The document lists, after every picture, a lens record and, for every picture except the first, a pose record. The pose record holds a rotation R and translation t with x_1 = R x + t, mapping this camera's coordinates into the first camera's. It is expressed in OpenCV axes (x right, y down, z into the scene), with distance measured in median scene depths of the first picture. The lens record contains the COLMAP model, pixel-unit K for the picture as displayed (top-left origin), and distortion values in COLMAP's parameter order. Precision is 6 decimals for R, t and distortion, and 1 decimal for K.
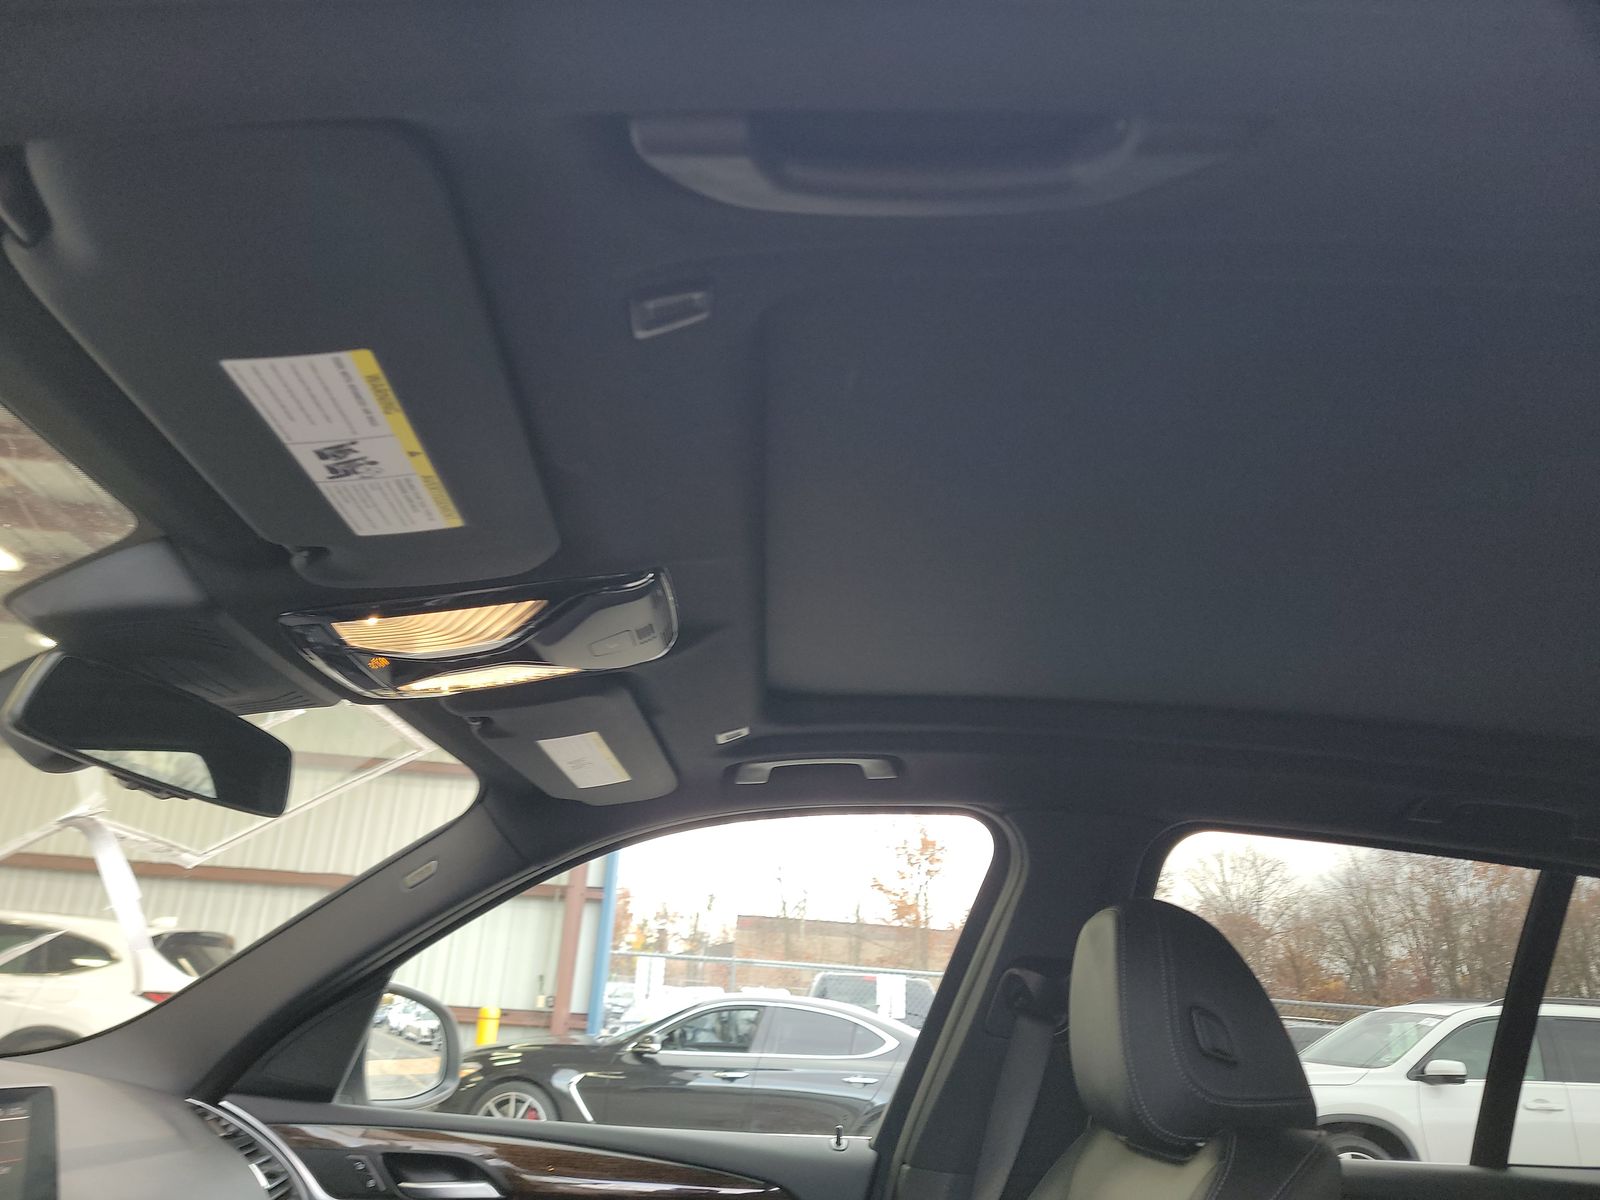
lens RADIAL K [[1114.5, 0, 788.5], [0, 1114.5, 601.0], [0, 0, 1]] dist [0.049620, -0.023349]
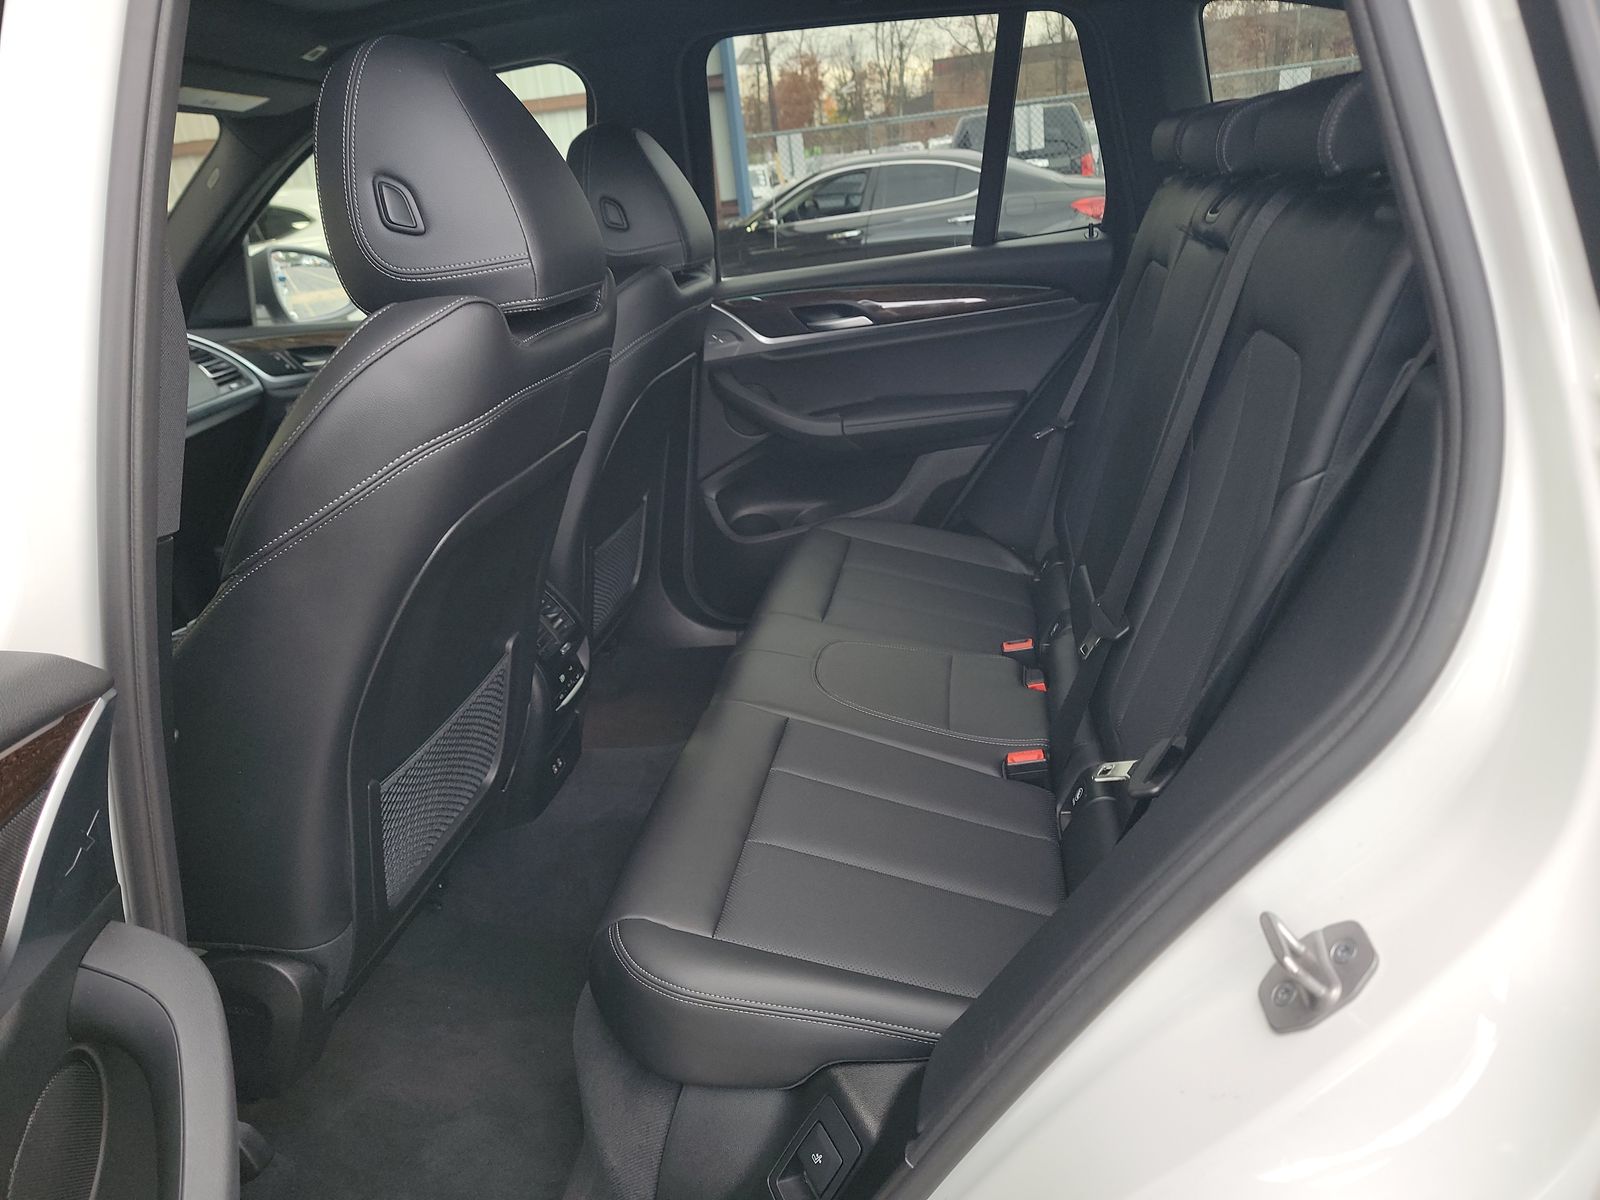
lens RADIAL K [[1114.5, 0, 800.4], [0, 1114.5, 607.9], [0, 0, 1]] dist [0.049620, -0.023349]
pose [[0.967809, -0.087542, -0.235969, 0.095031], [0.221801, 0.739765, 0.635258, -0.013465], [0.118950, -0.667147, 0.735368, -0.046730]]
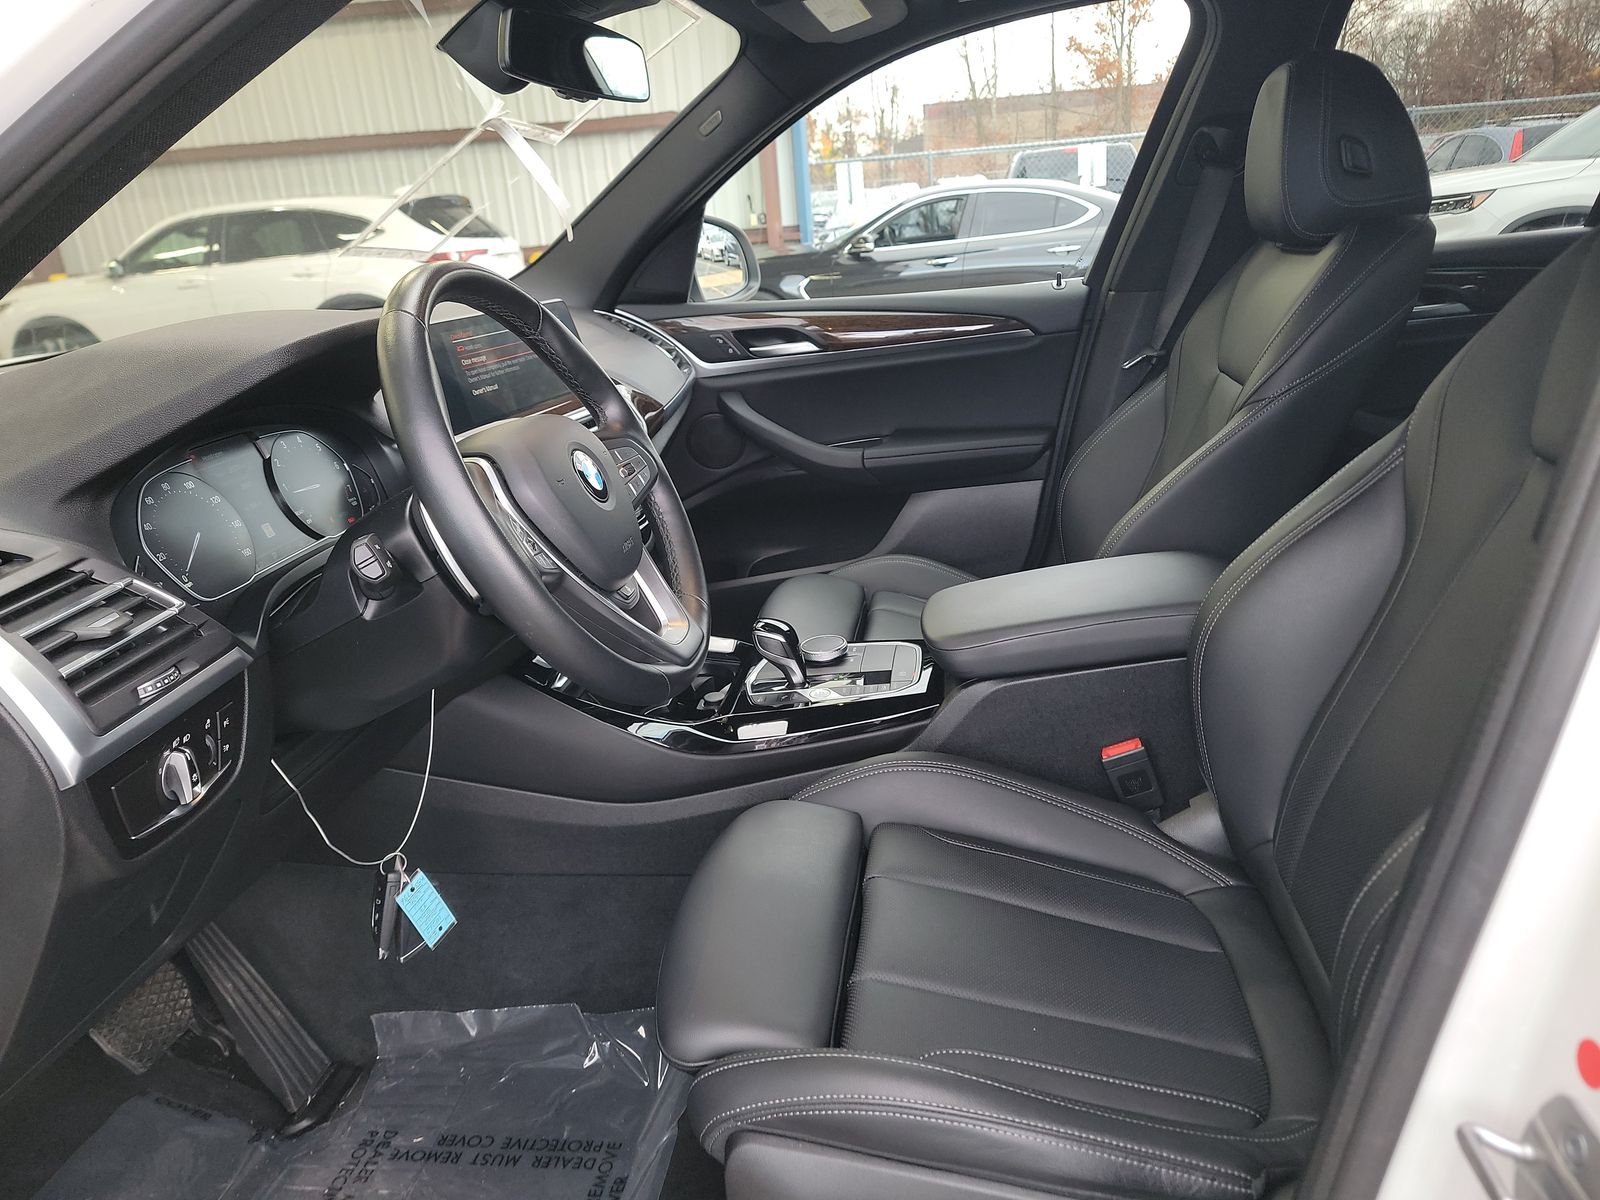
lens RADIAL K [[1114.5, 0, 815.6], [0, 1114.5, 605.5], [0, 0, 1]] dist [0.049620, -0.023349]
pose [[0.981155, -0.079433, -0.176141, -0.004845], [0.173425, 0.763979, 0.621498, -0.014187], [0.085201, -0.640333, 0.763358, -0.038842]]
